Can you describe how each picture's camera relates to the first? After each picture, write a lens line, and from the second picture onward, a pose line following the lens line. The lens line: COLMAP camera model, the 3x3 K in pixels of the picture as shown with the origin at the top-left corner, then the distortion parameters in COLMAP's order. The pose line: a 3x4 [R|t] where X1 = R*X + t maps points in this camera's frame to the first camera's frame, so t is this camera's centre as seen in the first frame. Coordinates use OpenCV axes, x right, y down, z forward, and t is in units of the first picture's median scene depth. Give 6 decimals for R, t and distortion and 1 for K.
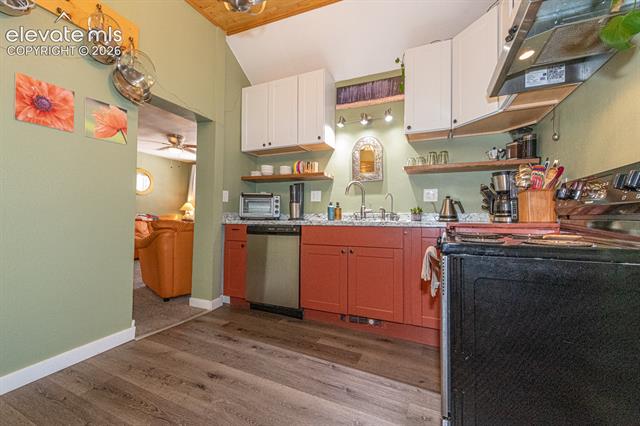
lens RADIAL K [[262.4, 0, 320.0], [0, 262.4, 213.0], [0, 0, 1]] dist [0.000142, -0.000044]
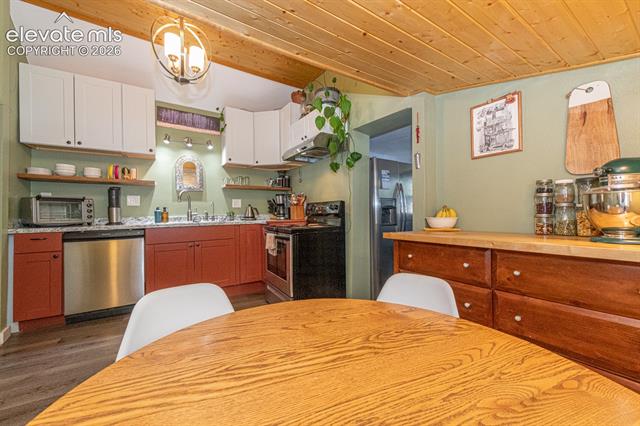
lens RADIAL K [[249.1, 0, 323.8], [0, 249.1, 212.3], [0, 0, 1]] dist [0.000040, -0.000078]
pose [[0.545332, -0.011454, 0.838142, -0.497041], [0.006301, 0.999934, 0.009565, -0.024946], [-0.838196, 0.000065, 0.545369, -0.211120]]
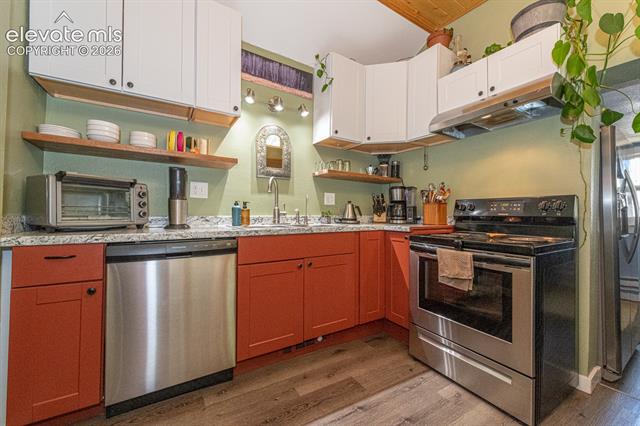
lens RADIAL K [[256.5, 0, 323.2], [0, 256.5, 211.9], [0, 0, 1]] dist [0.000352, 0.000031]
pose [[0.555843, 0.005611, 0.831268, -0.435289], [-0.014866, 0.999884, 0.003191, -0.017376], [-0.831154, -0.014131, 0.555862, 0.421738]]
